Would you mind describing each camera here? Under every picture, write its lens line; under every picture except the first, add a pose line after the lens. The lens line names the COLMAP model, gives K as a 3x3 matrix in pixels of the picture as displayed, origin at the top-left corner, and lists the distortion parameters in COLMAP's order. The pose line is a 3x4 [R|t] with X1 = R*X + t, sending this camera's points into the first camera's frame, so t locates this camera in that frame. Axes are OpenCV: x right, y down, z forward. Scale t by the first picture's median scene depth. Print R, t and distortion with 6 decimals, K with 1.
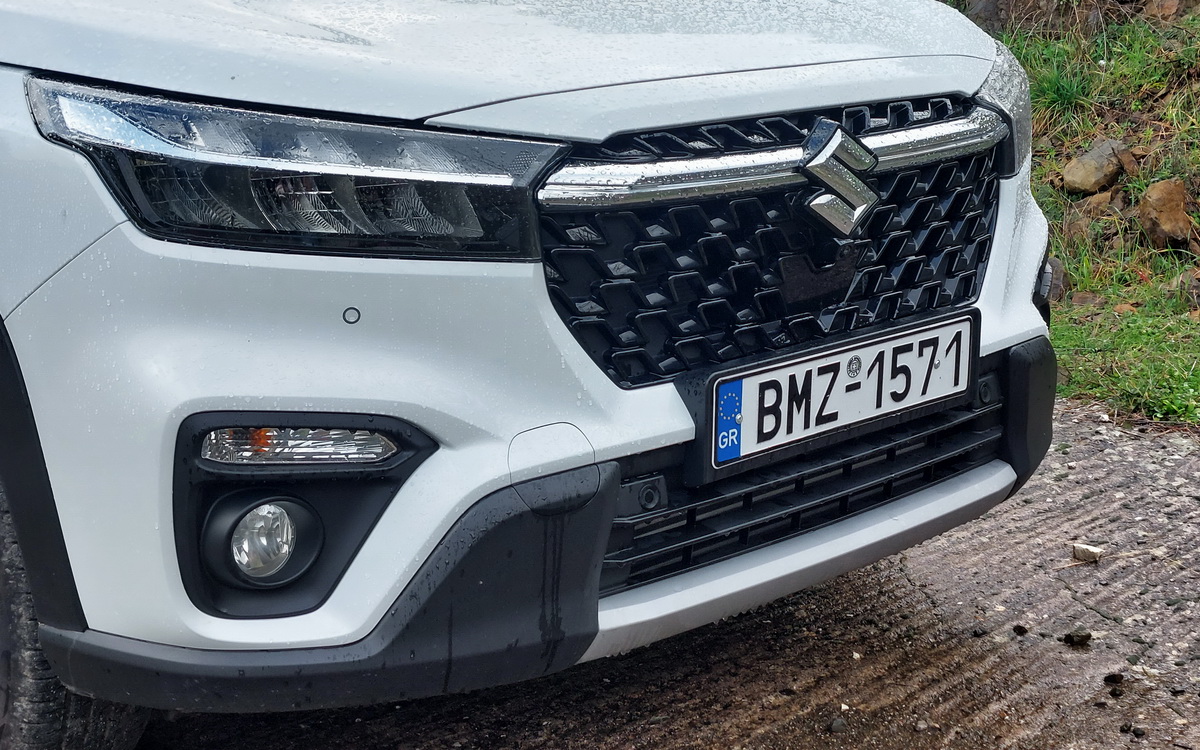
lens RADIAL K [[2056.9, 0, 697.4], [0, 2056.9, 331.3], [0, 0, 1]] dist [0.346743, -1.730143]
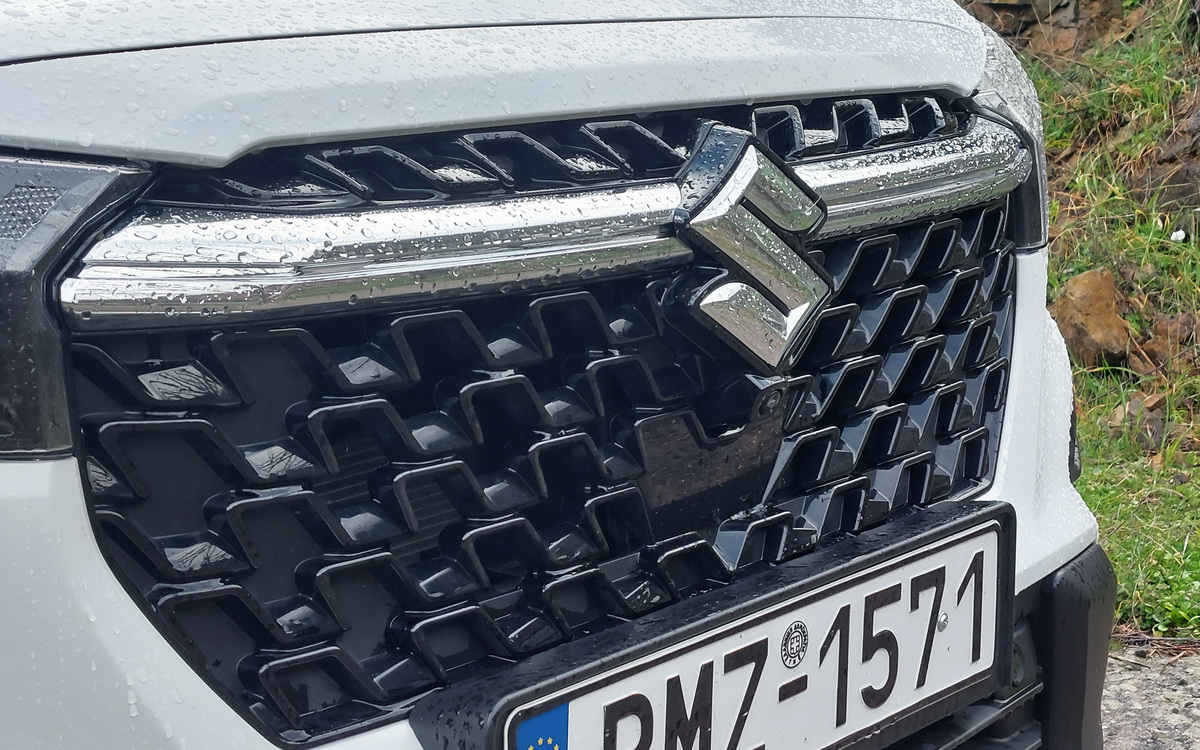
lens RADIAL K [[2056.9, 0, 697.4], [0, 2056.9, 331.3], [0, 0, 1]] dist [0.346743, -1.730143]
pose [[0.990761, -0.021403, 0.133920, -0.008227], [0.028709, 0.998189, -0.052866, -0.030564], [-0.132546, 0.056222, 0.989581, 0.535282]]
